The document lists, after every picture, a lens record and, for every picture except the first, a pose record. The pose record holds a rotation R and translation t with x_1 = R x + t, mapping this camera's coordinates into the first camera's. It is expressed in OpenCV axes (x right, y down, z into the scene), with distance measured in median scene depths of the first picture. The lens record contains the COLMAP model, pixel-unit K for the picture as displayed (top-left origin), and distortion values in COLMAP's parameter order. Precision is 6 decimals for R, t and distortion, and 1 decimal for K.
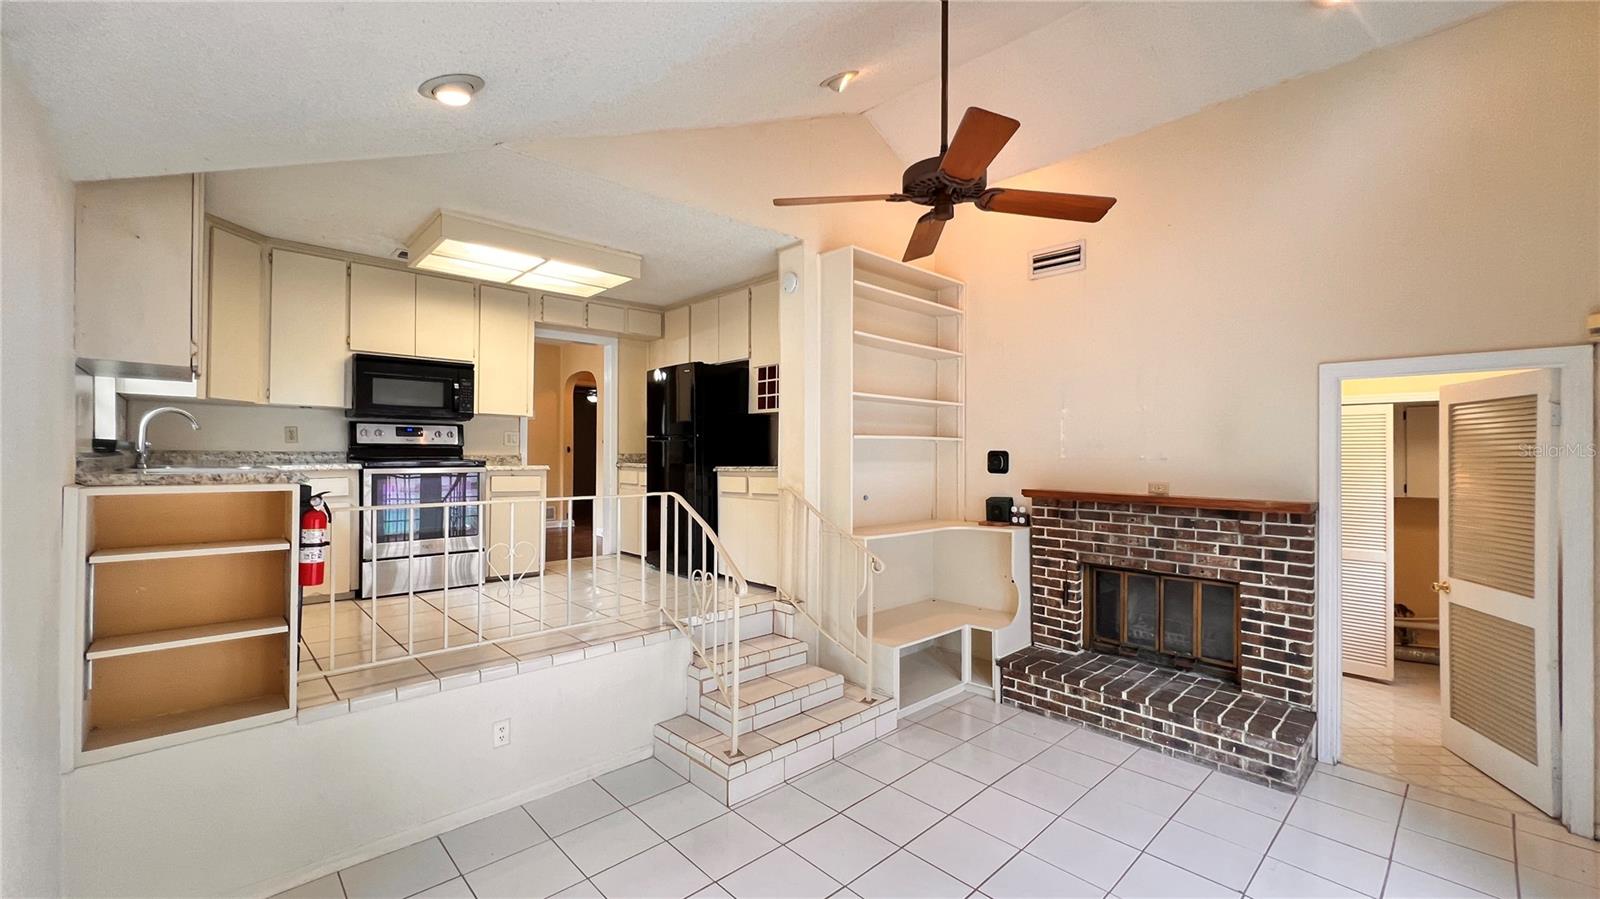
lens RADIAL K [[641.2, 0, 802.2], [0, 641.2, 451.8], [0, 0, 1]] dist [-0.000252, -0.000064]
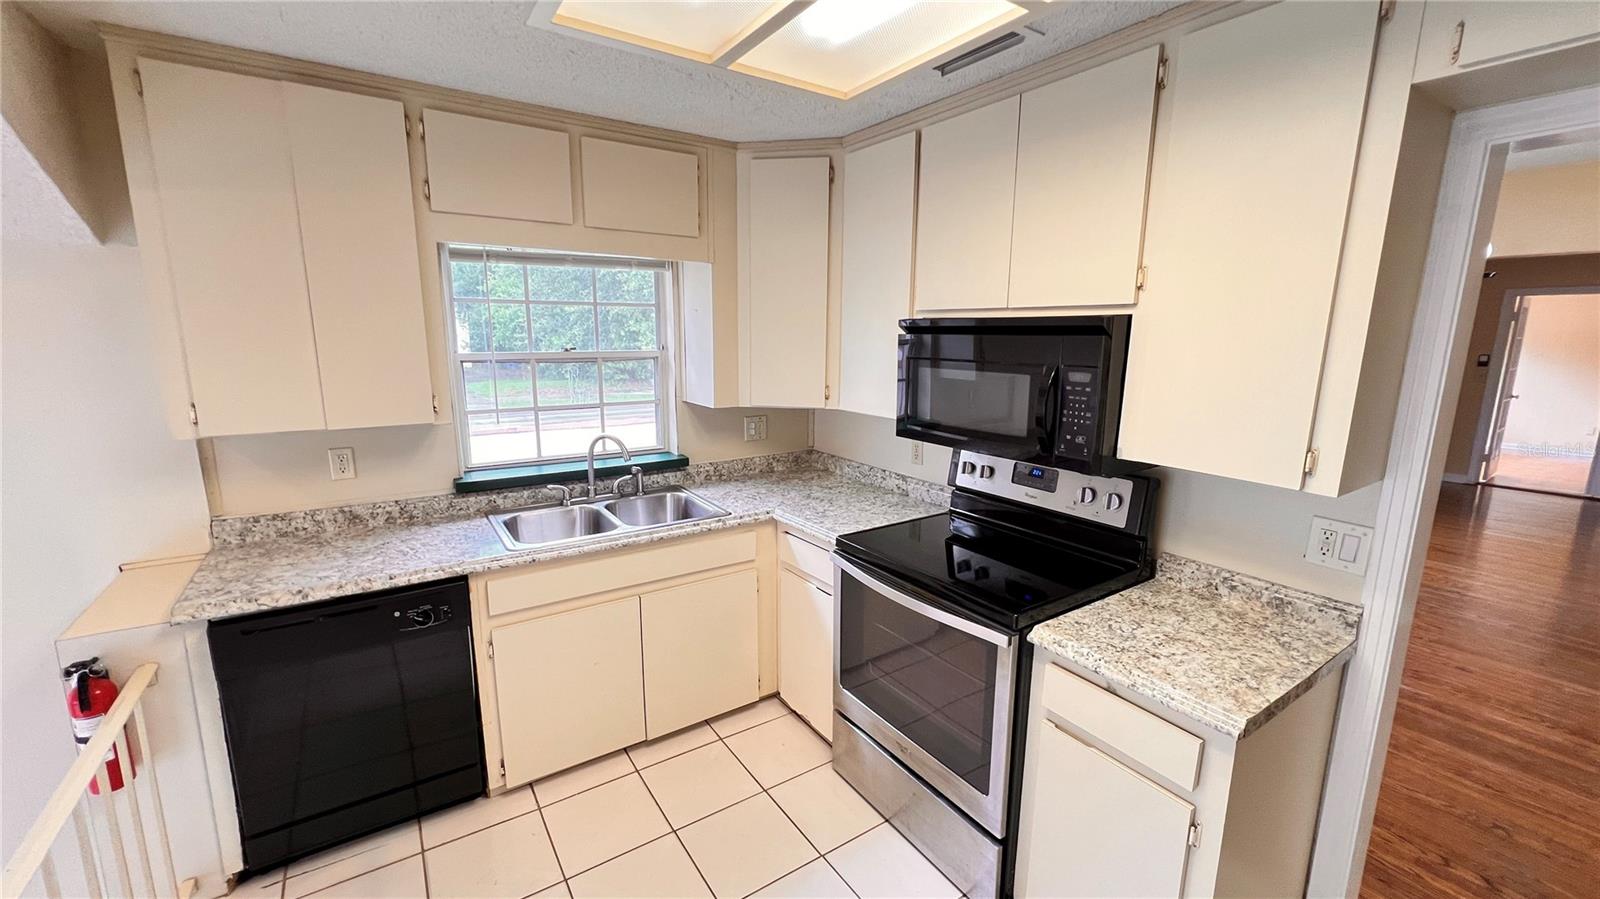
lens RADIAL K [[641.2, 0, 802.2], [0, 641.2, 451.8], [0, 0, 1]] dist [-0.000252, -0.000064]
pose [[-0.166443, 0.175598, -0.970290, -0.206507], [-0.006140, 0.983812, 0.179098, -0.166757], [0.986032, 0.035768, -0.162670, 1.188081]]
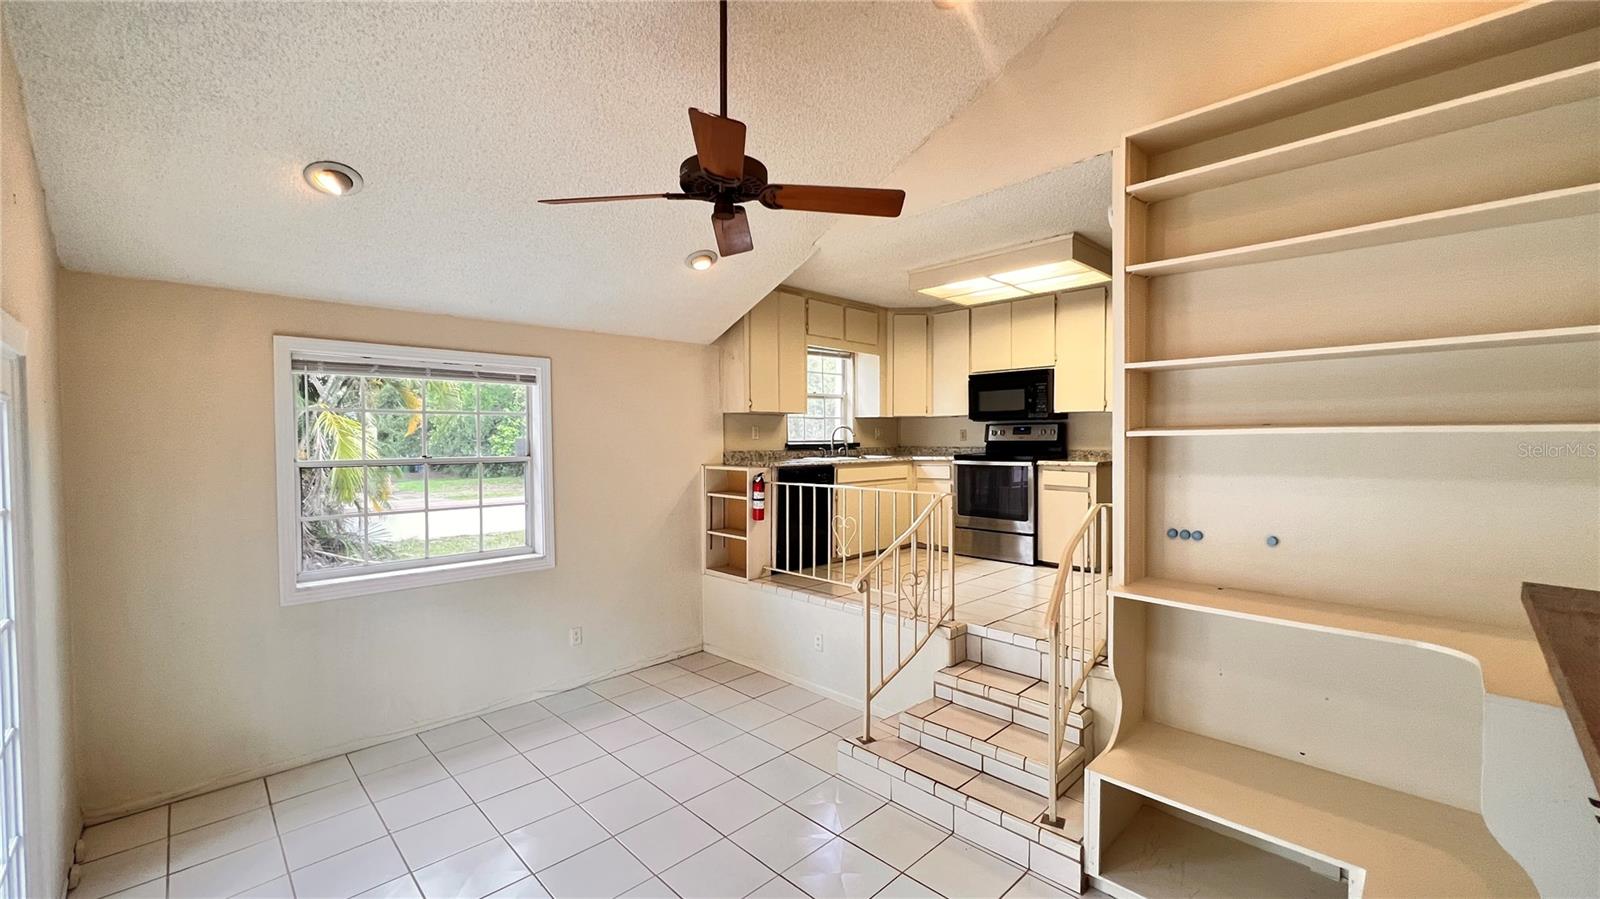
lens RADIAL K [[641.2, 0, 802.2], [0, 641.2, 451.8], [0, 0, 1]] dist [-0.000252, -0.000064]
pose [[0.021613, 0.015496, -0.999646, 0.777480], [0.009253, 0.999834, 0.015699, -0.018810], [0.999724, -0.009589, 0.021466, 0.722867]]
